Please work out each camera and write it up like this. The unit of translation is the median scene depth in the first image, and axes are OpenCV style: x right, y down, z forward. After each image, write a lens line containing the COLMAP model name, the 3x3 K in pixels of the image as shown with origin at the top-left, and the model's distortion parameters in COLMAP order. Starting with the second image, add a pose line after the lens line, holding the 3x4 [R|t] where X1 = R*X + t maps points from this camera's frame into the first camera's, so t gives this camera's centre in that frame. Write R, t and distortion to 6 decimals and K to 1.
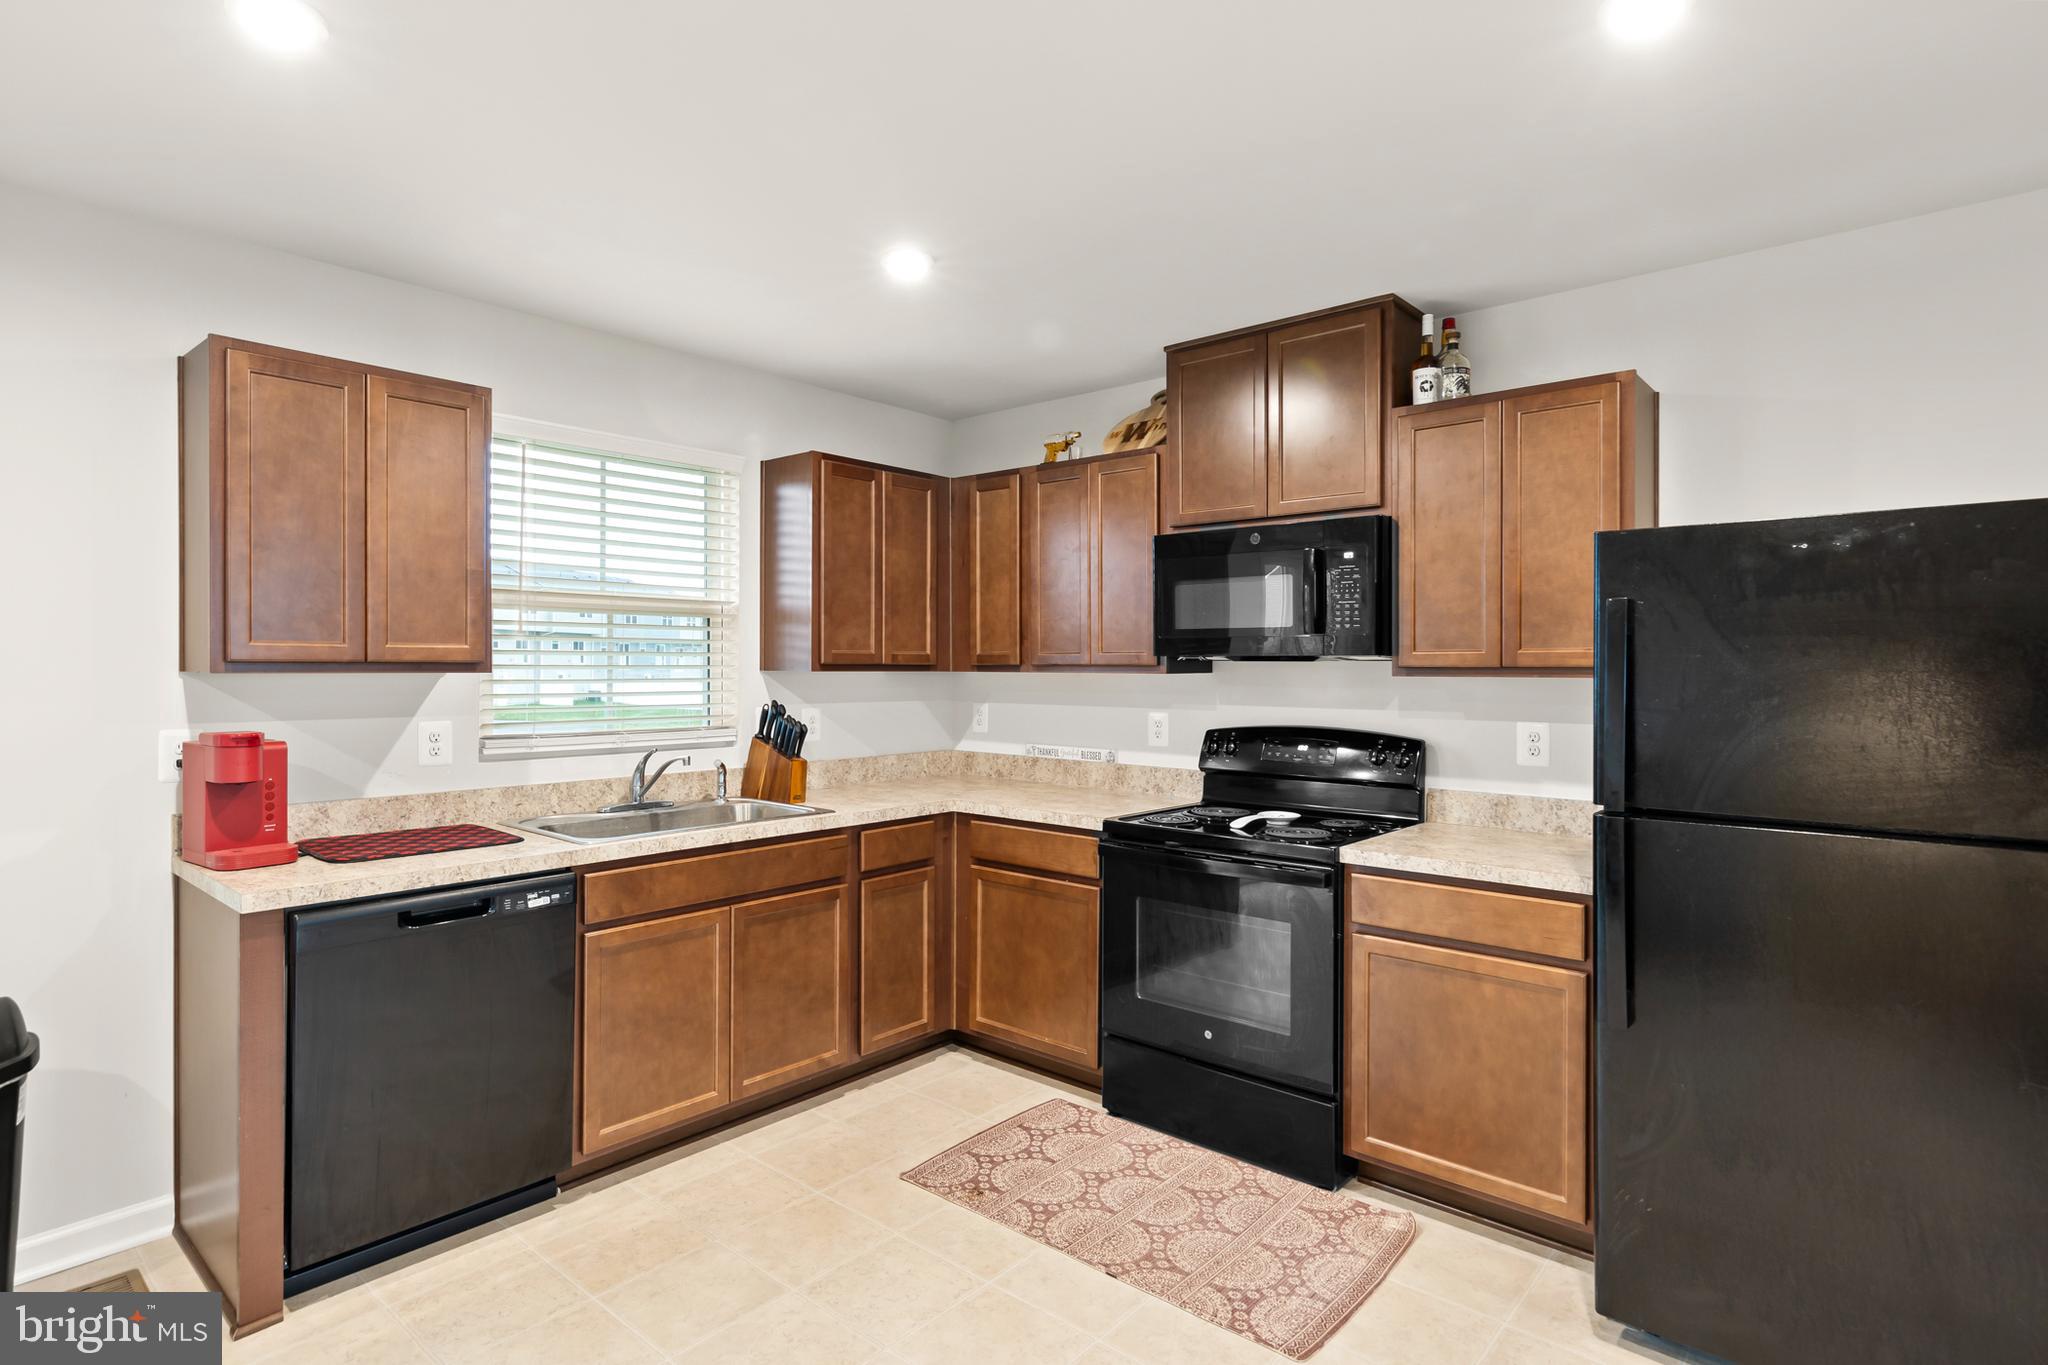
lens RADIAL K [[1047.6, 0, 1031.5], [0, 1047.6, 676.6], [0, 0, 1]] dist [0.006279, 0.000609]
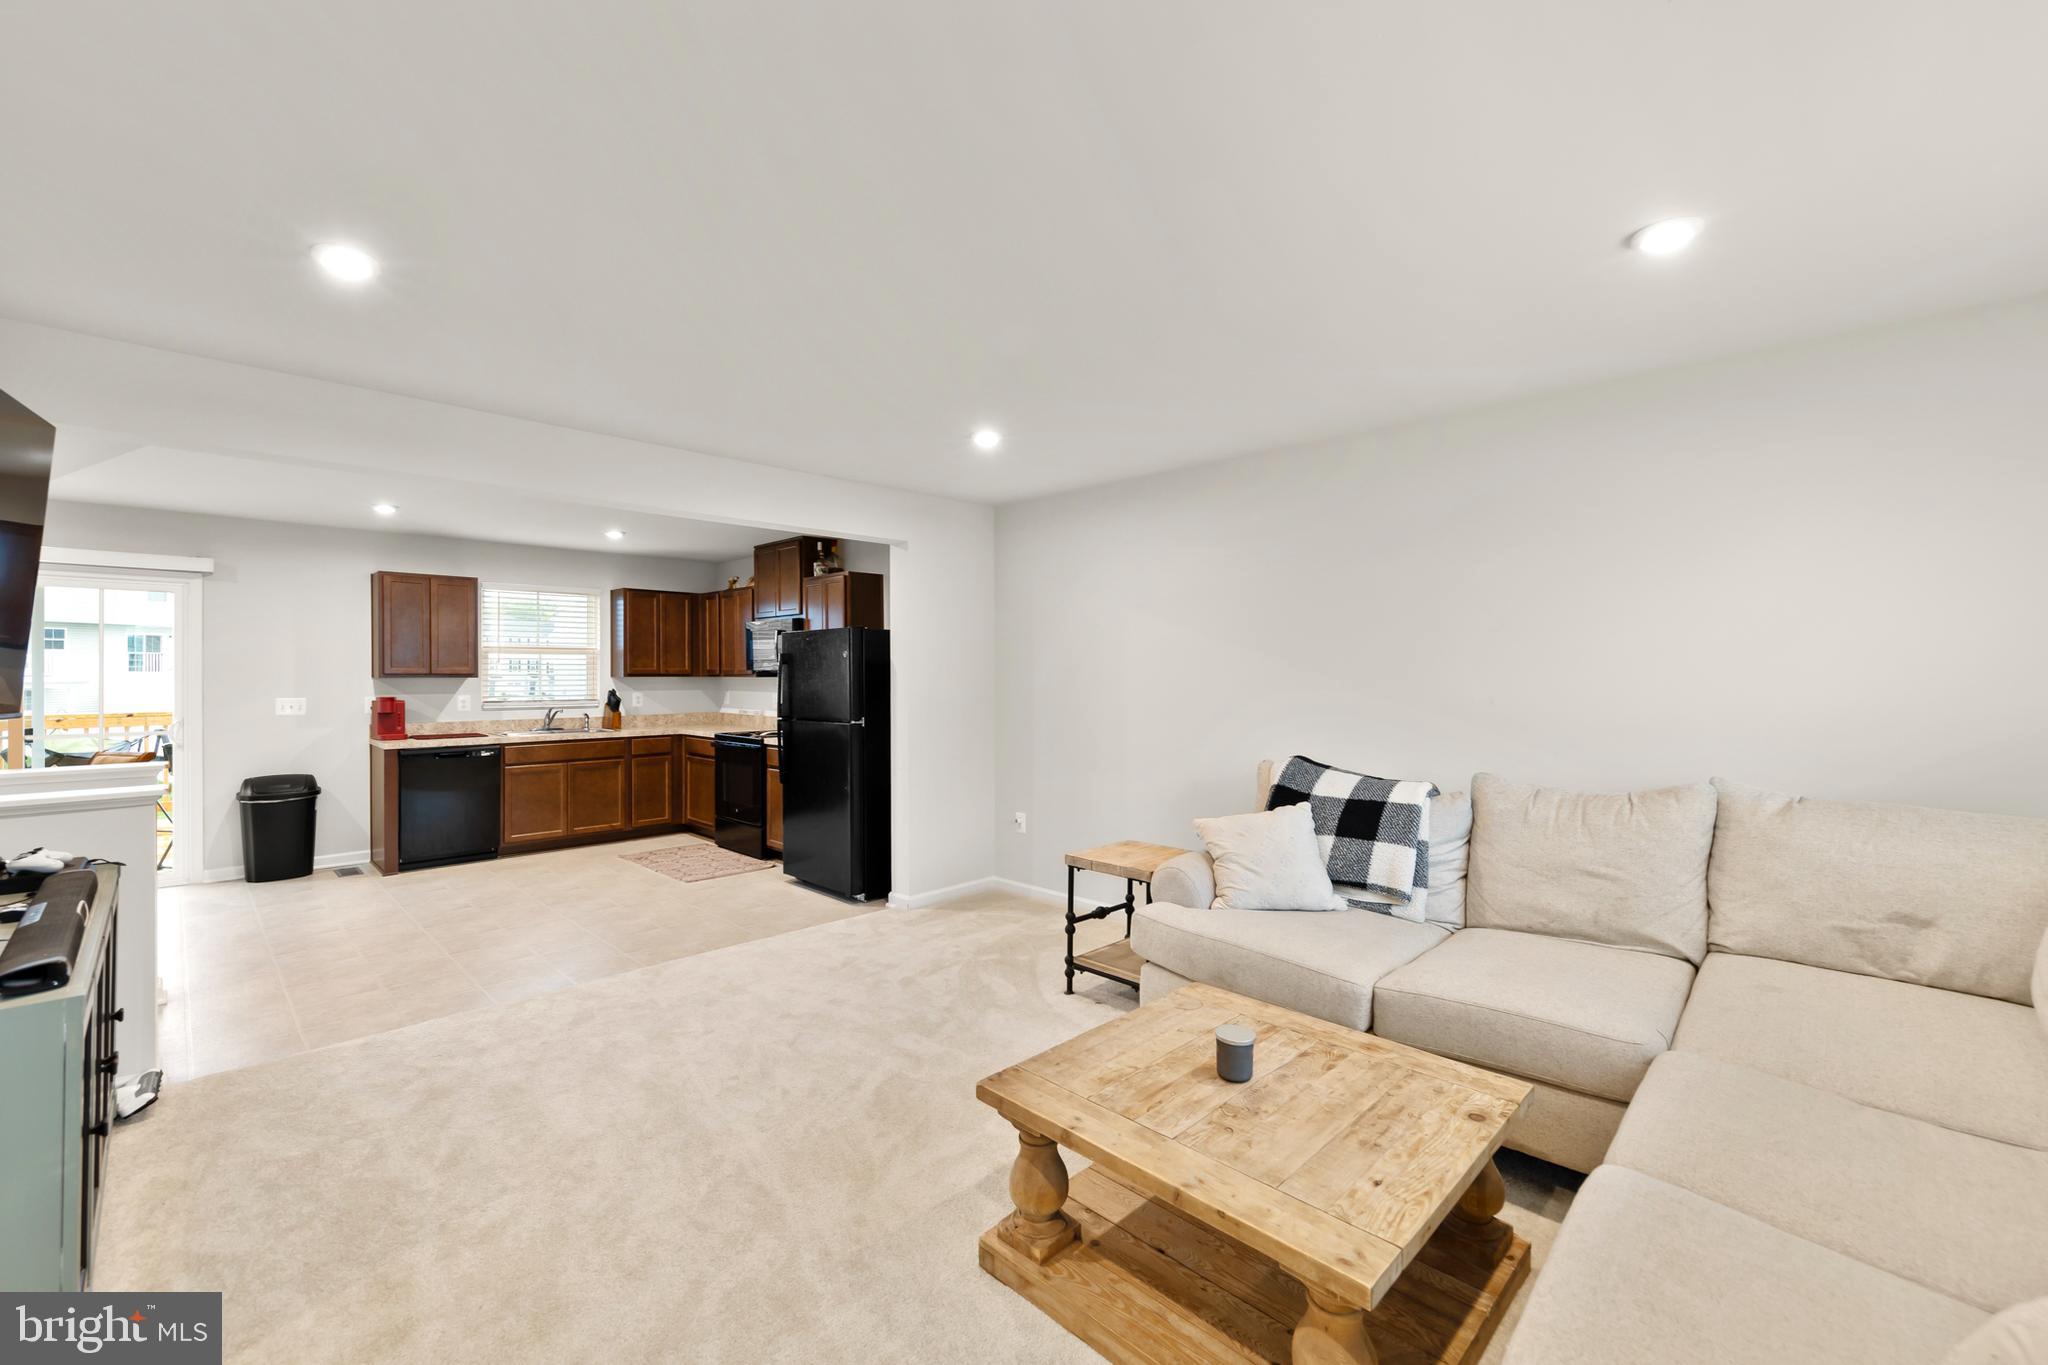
lens RADIAL K [[837.3, 0, 1031.8], [0, 837.3, 674.8], [0, 0, 1]] dist [0.003294, 0.000073]
pose [[0.998144, -0.004188, -0.060759, 1.042669], [0.003618, 0.999949, -0.009478, 0.014402], [0.060796, 0.009241, 0.998107, -1.094570]]
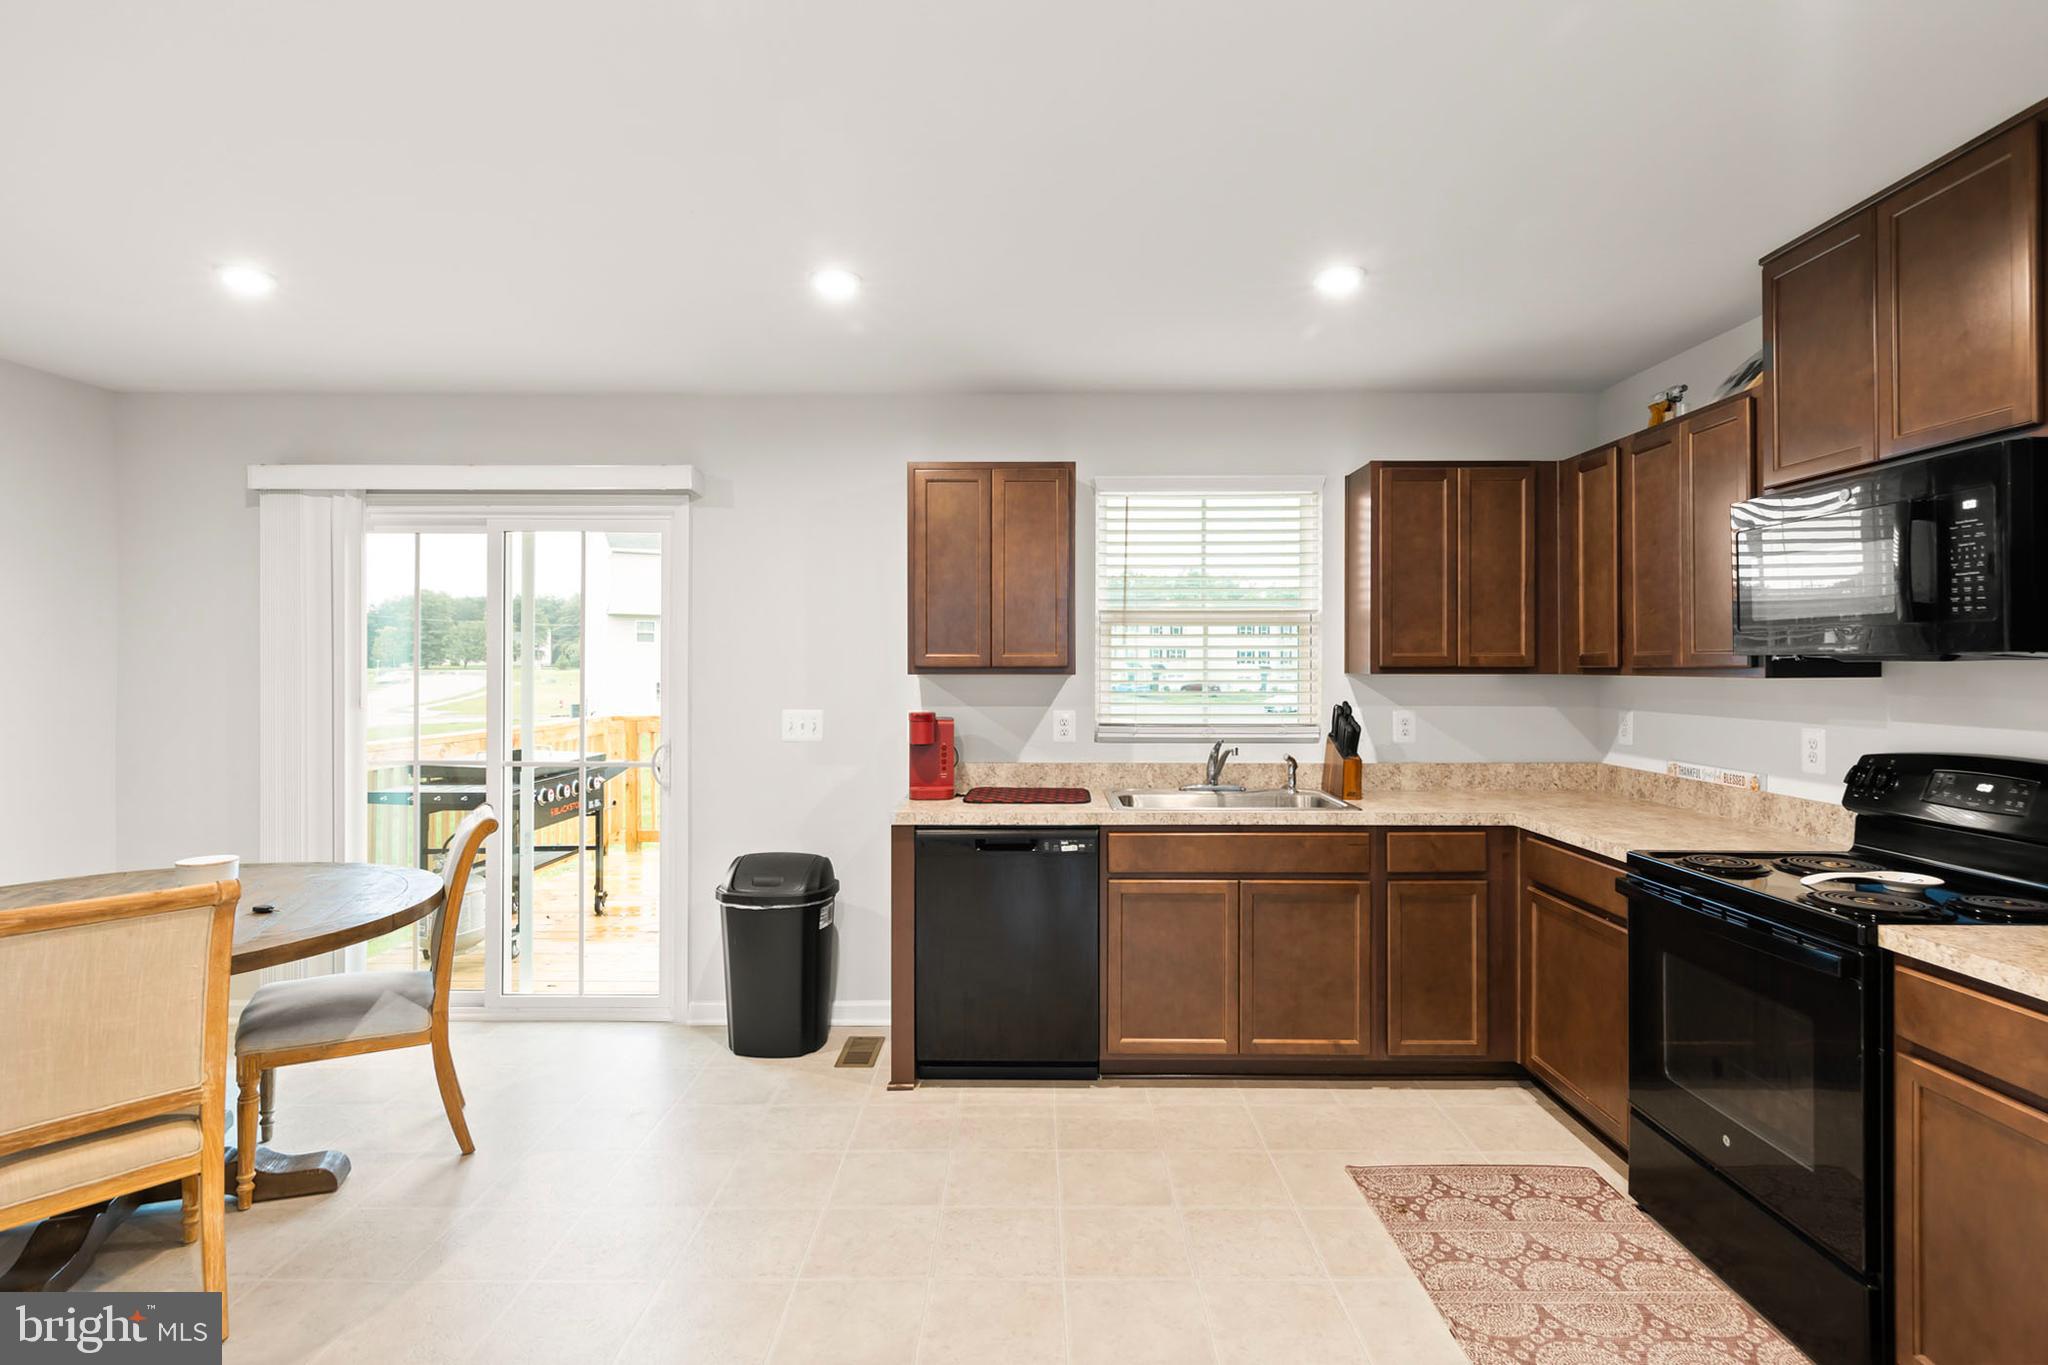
lens RADIAL K [[1024.4, 0, 1025.8], [0, 1024.4, 665.5], [0, 0, 1]] dist [0.002676, 0.000346]
pose [[0.647679, -0.004408, -0.761901, 0.407322], [-0.005051, 0.999936, -0.010079, -0.001724], [0.761897, 0.010377, 0.647615, 0.102326]]
